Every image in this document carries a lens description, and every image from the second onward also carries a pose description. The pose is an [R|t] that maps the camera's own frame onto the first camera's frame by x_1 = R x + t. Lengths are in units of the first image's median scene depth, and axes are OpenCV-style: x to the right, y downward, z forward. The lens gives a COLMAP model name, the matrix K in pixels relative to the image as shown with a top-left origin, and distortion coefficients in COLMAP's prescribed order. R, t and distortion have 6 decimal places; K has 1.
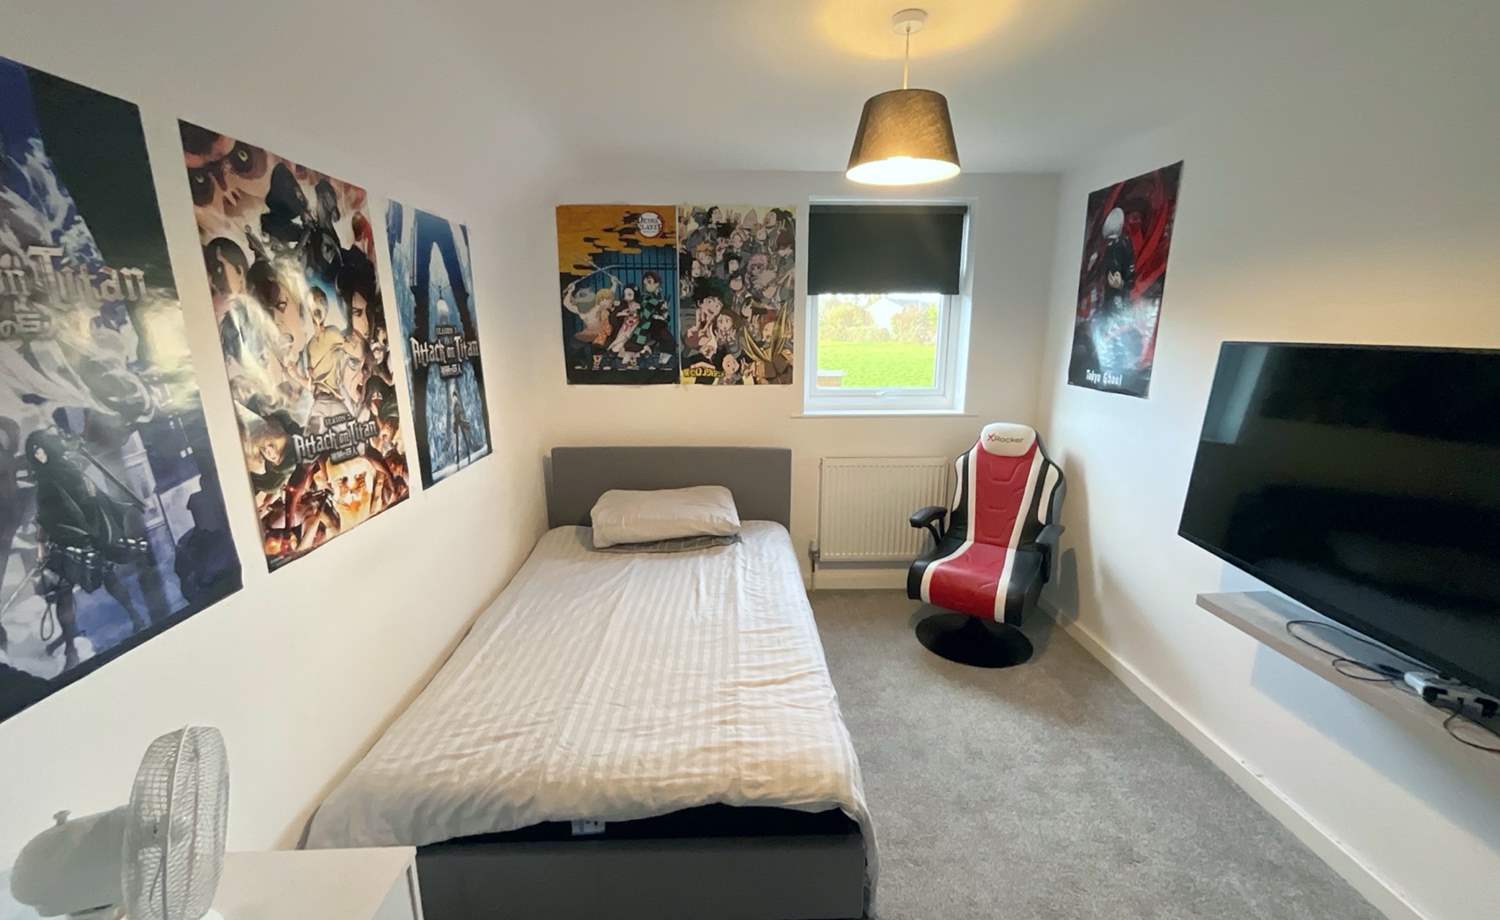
lens RADIAL K [[609.1, 0, 750.3], [0, 609.1, 463.5], [0, 0, 1]] dist [-0.005421, 0.003007]
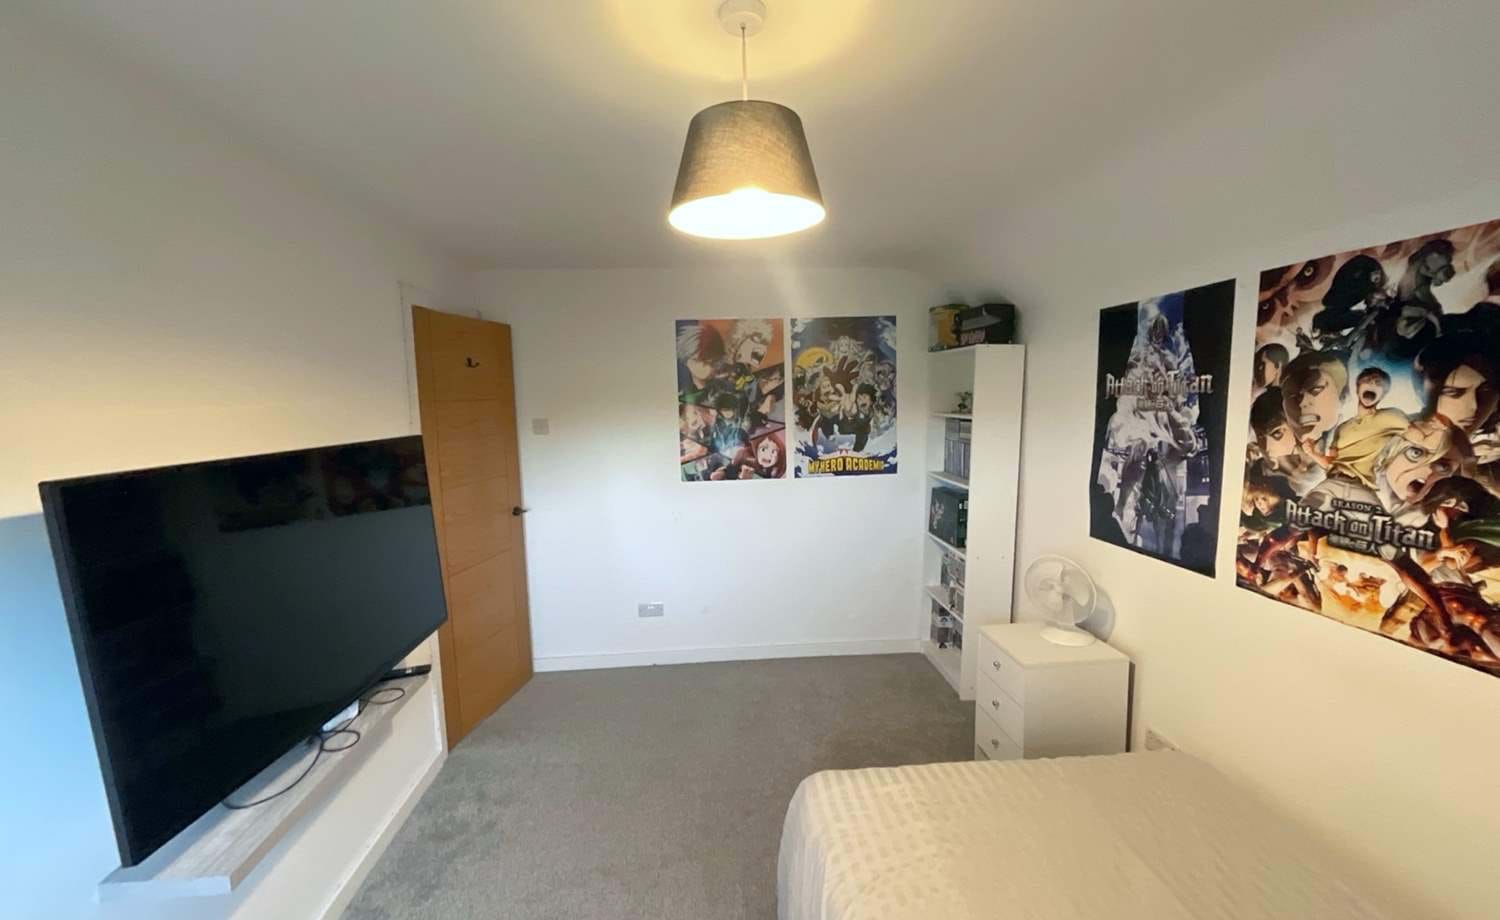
lens RADIAL K [[609.1, 0, 749.6], [0, 609.1, 463.1], [0, 0, 1]] dist [-0.005421, 0.003007]
pose [[-0.998345, 0.027226, -0.050651, 0.301930], [0.009268, 0.945482, 0.325541, -0.455128], [0.056753, 0.324533, -0.944170, 1.835677]]
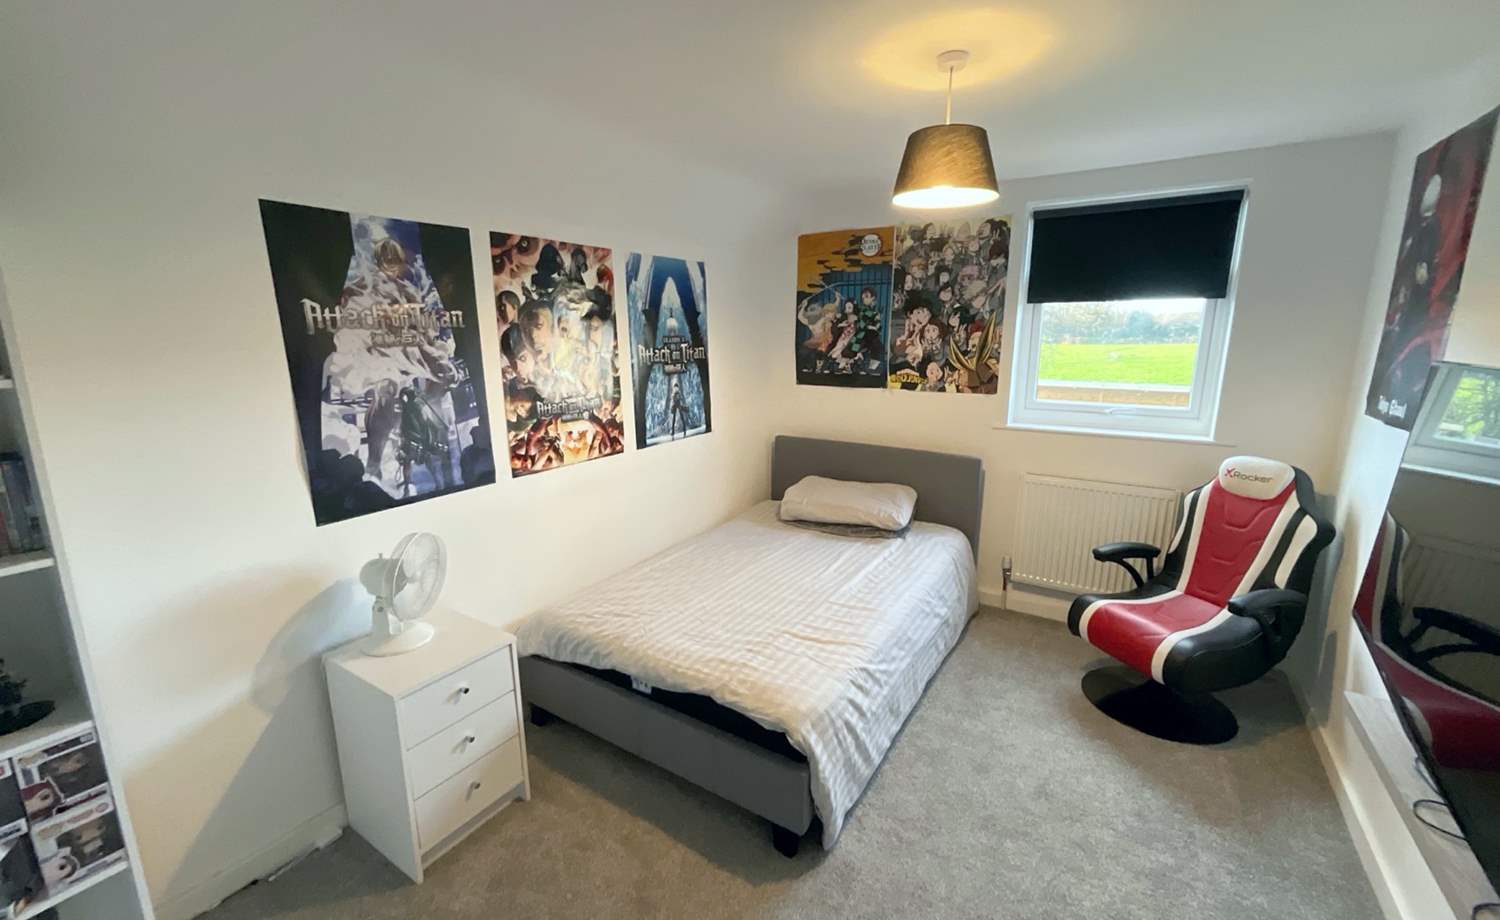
lens RADIAL K [[609.1, 0, 747.7], [0, 609.1, 462.7], [0, 0, 1]] dist [-0.005421, 0.003007]
pose [[0.822487, 0.117850, -0.556441, 0.642856], [-0.122875, 0.992014, 0.028477, 0.001741], [0.555353, 0.044951, 0.830399, -0.076343]]
